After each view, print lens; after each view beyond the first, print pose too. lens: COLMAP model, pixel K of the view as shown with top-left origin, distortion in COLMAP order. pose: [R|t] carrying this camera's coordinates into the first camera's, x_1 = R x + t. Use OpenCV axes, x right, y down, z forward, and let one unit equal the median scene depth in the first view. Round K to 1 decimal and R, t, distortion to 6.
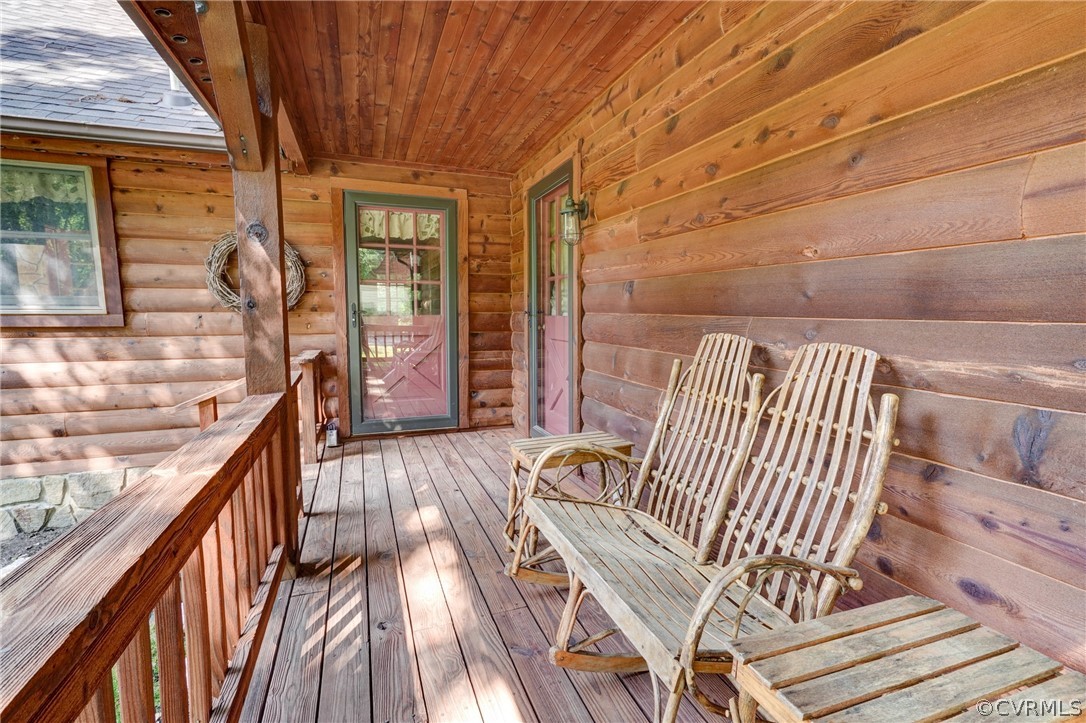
lens RADIAL K [[503.2, 0, 543.6], [0, 503.2, 369.4], [0, 0, 1]] dist [0.002294, 0.001341]
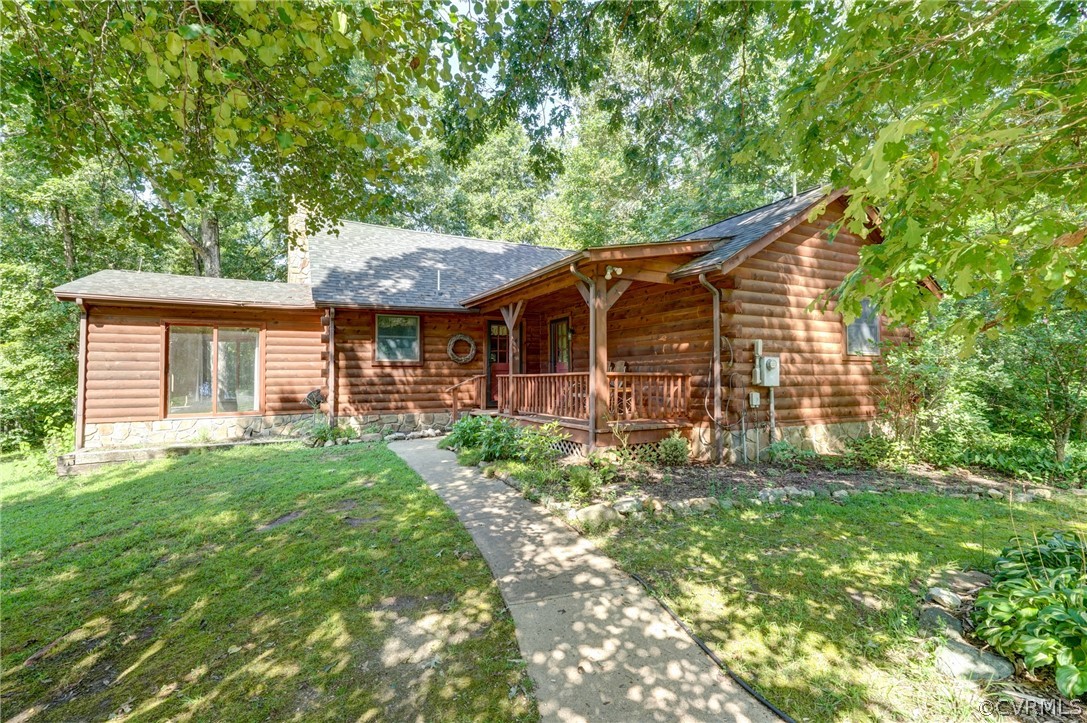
lens RADIAL K [[511.7, 0, 533.0], [0, 511.7, 362.2], [0, 0, 1]] dist [0.002955, 0.001693]
pose [[0.993624, -0.002577, 0.112717, -0.533748], [0.019307, 0.988861, -0.147585, 0.376517], [-0.111081, 0.148821, 0.982605, -2.182914]]
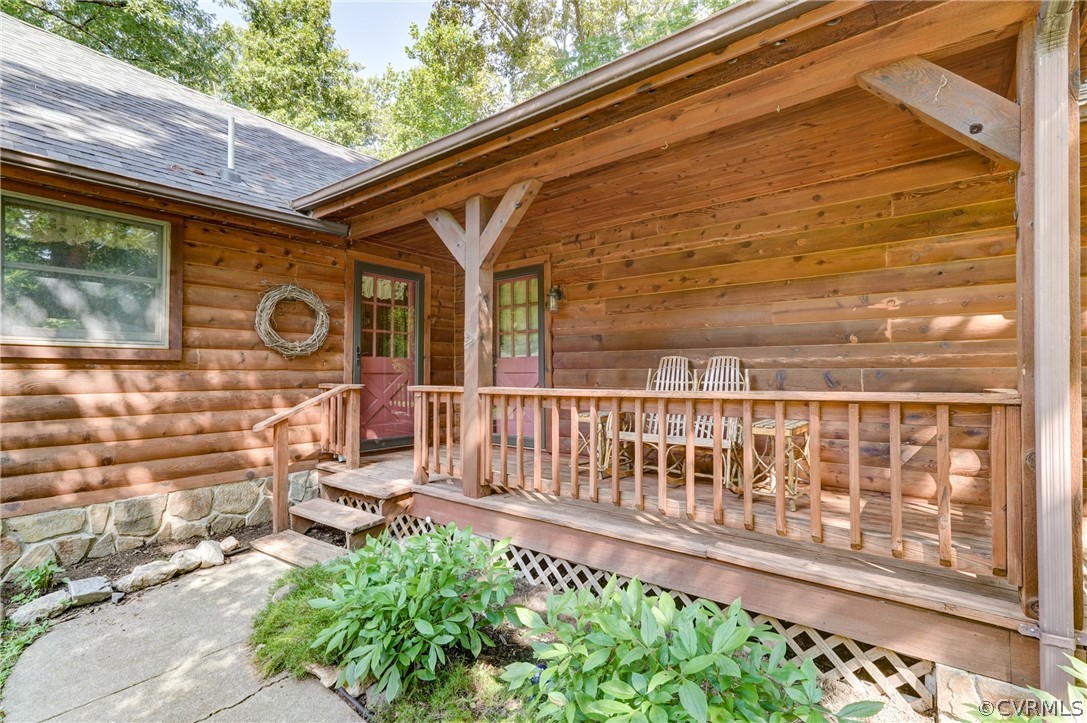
lens RADIAL K [[517.5, 0, 556.5], [0, 517.5, 362.1], [0, 0, 1]] dist [-0.017182, 0.019292]
pose [[0.846779, 0.008452, 0.531877, -0.755521], [0.067391, 0.990113, -0.123024, 0.118501], [-0.527658, 0.140018, 0.837838, -0.407566]]
